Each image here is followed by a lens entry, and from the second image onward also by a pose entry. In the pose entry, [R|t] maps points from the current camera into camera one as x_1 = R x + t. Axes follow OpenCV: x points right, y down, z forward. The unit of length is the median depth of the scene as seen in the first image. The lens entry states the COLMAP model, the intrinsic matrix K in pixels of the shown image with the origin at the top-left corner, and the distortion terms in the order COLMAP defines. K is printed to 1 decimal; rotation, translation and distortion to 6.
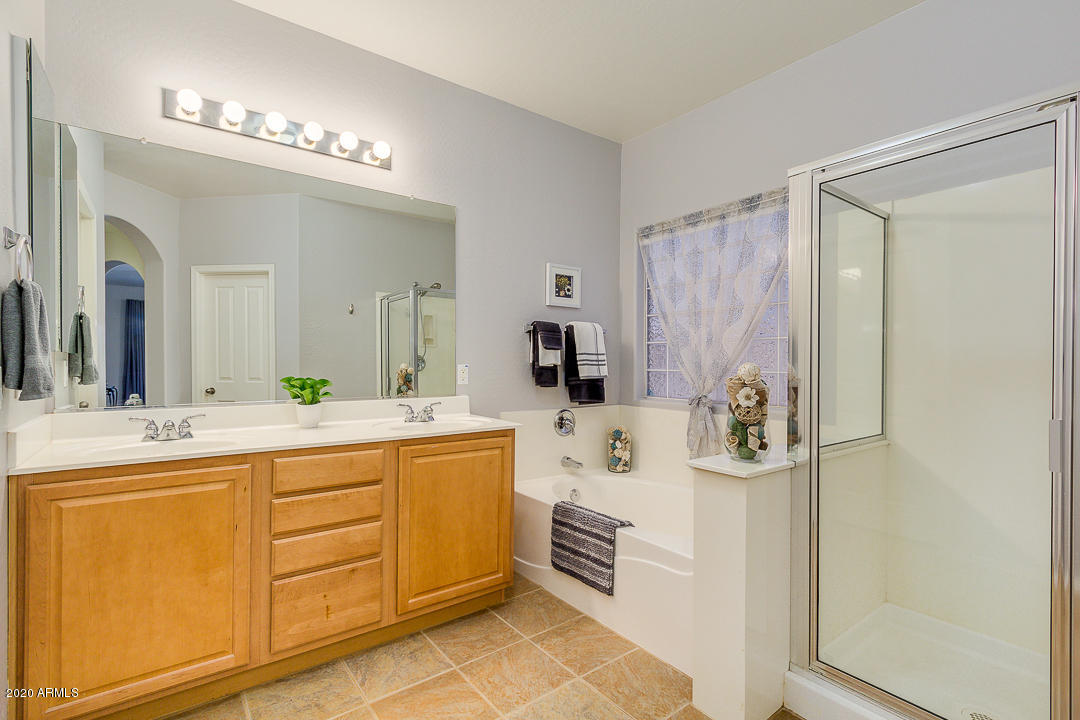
lens RADIAL K [[495.7, 0, 548.7], [0, 495.7, 364.3], [0, 0, 1]] dist [0.002347, -0.000134]
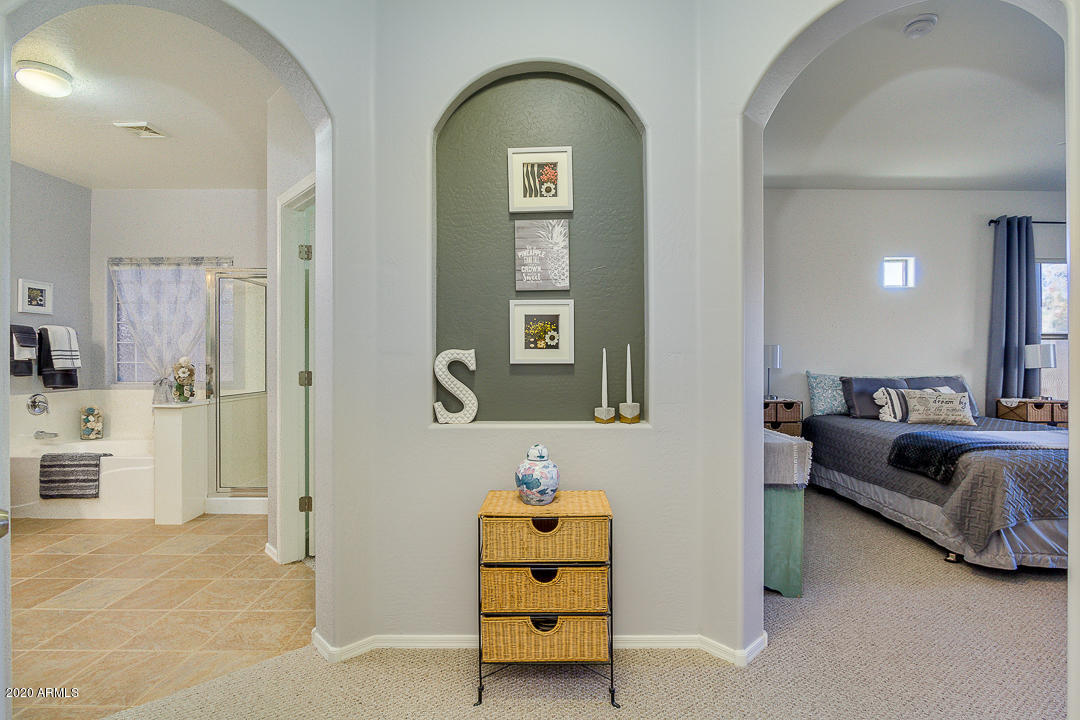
lens RADIAL K [[512.7, 0, 540.1], [0, 512.7, 358.6], [0, 0, 1]] dist [-0.011688, -0.000258]
pose [[0.609933, -0.005329, 0.792435, -0.229242], [0.006705, 0.999976, 0.001564, 0.007354], [-0.792424, 0.004360, 0.609955, -0.885271]]
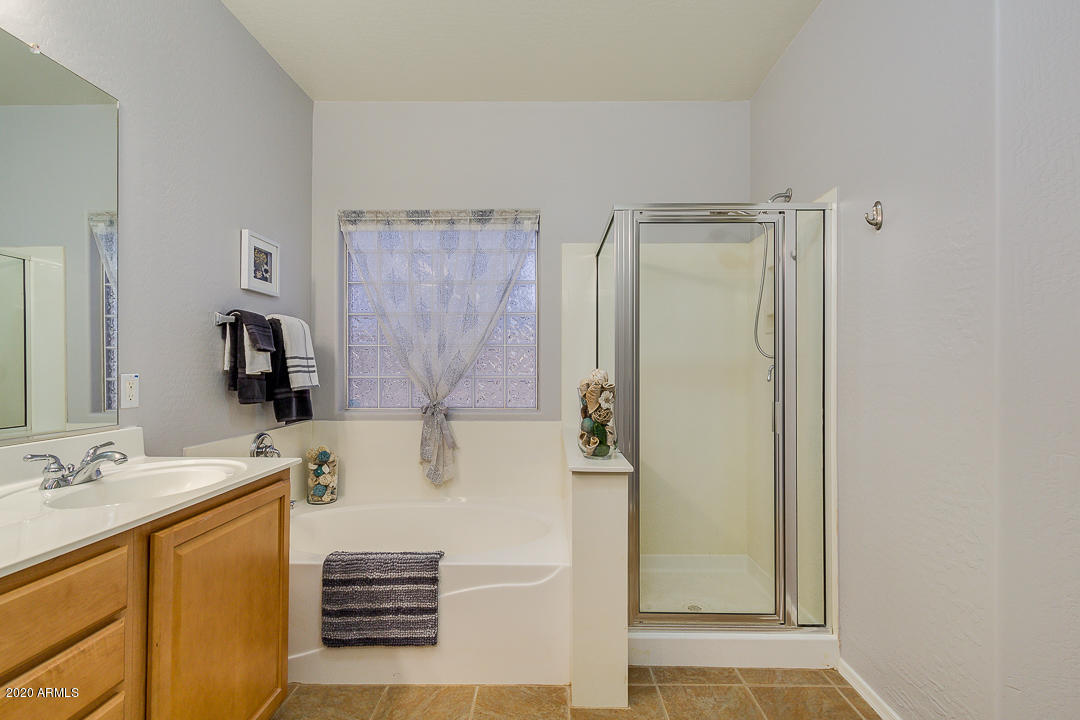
lens RADIAL K [[495.7, 0, 540.2], [0, 495.7, 364.1], [0, 0, 1]] dist [0.002347, -0.000134]
pose [[0.618102, 0.001878, 0.786096, -0.316648], [0.006174, 0.999955, -0.007243, -0.003487], [-0.786074, 0.009330, 0.618062, 0.243532]]
